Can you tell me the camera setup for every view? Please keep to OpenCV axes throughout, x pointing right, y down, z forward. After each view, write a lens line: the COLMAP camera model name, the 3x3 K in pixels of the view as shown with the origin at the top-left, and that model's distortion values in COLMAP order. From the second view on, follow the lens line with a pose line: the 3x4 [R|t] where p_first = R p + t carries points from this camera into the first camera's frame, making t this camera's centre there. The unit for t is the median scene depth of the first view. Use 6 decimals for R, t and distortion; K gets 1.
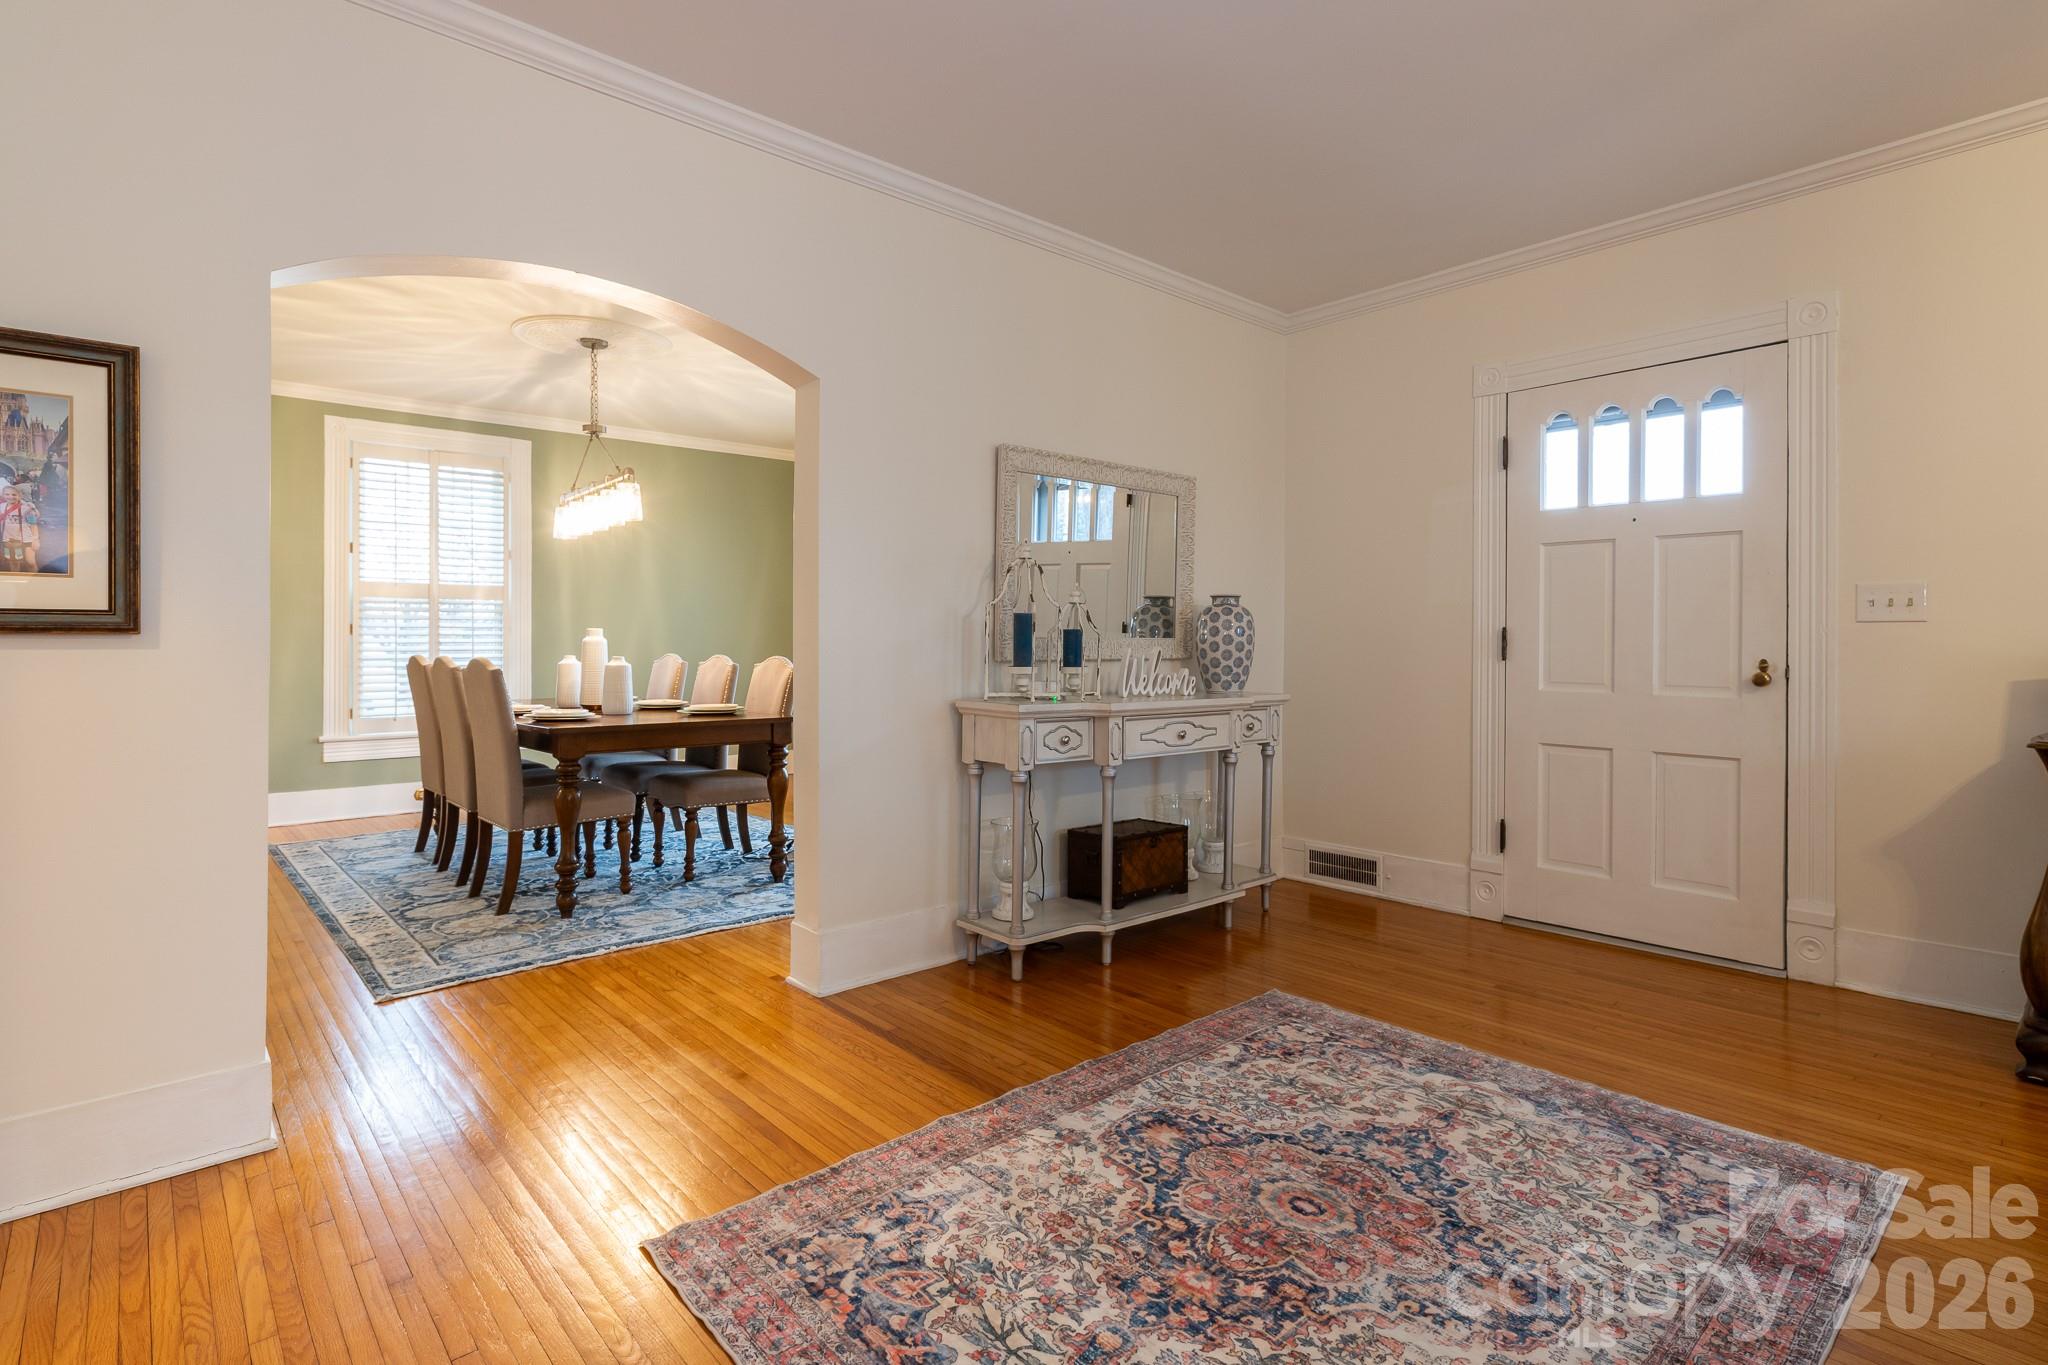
lens RADIAL K [[999.3, 0, 1031.6], [0, 999.3, 631.8], [0, 0, 1]] dist [-0.000560, -0.000041]
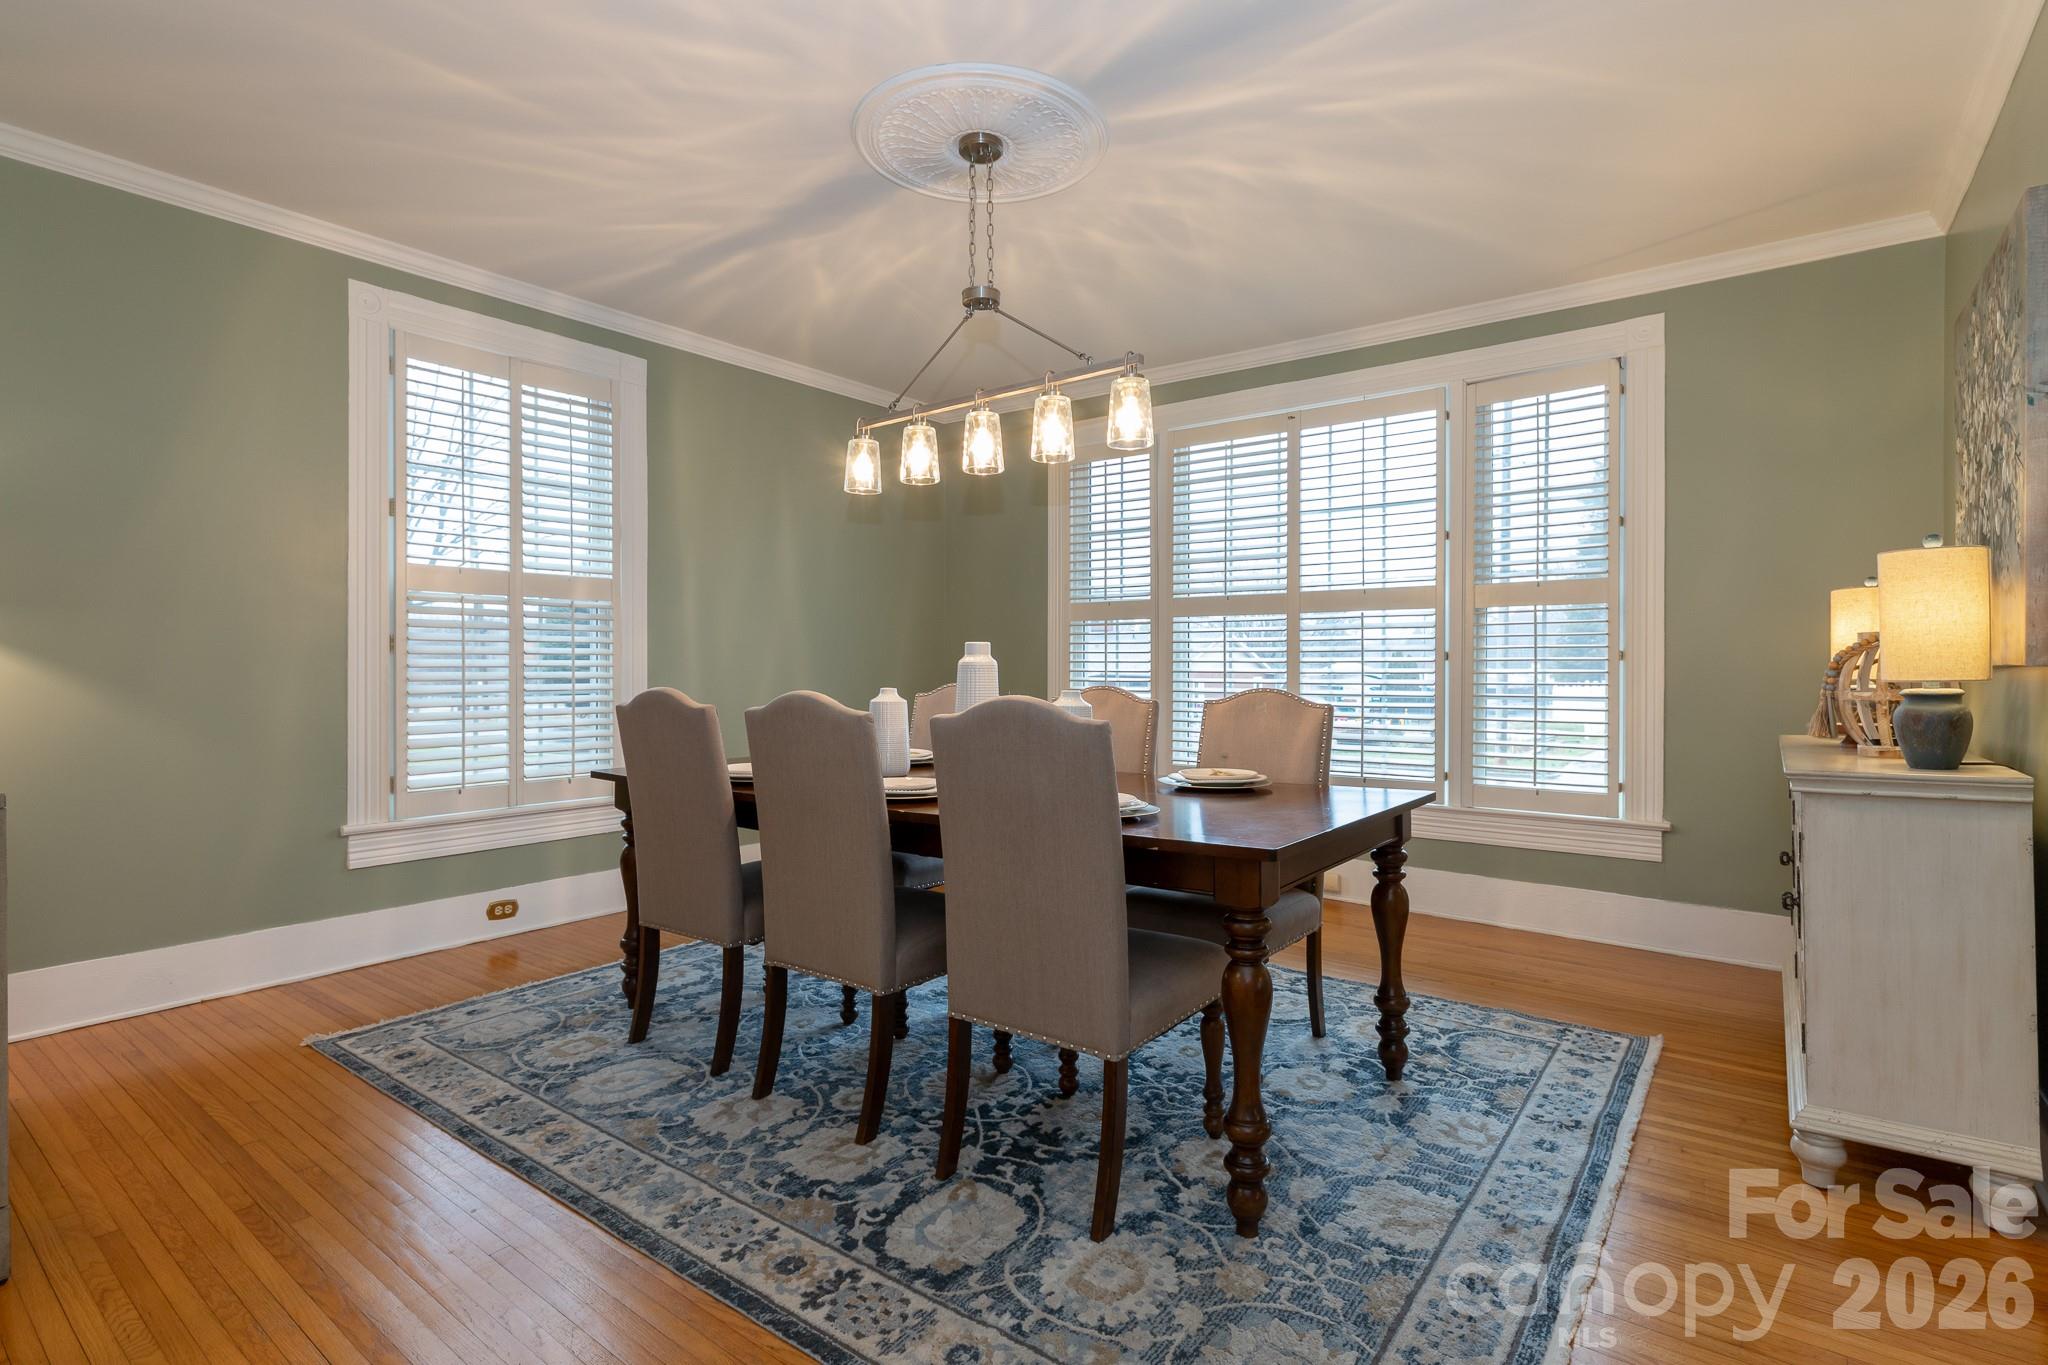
lens RADIAL K [[977.2, 0, 1031.1], [0, 977.2, 662.4], [0, 0, 1]] dist [-0.003594, -0.000391]
pose [[0.981109, 0.000351, 0.193456, -0.955699], [-0.002136, 0.999957, 0.009018, 0.005434], [-0.193445, -0.009261, 0.981067, 0.807191]]
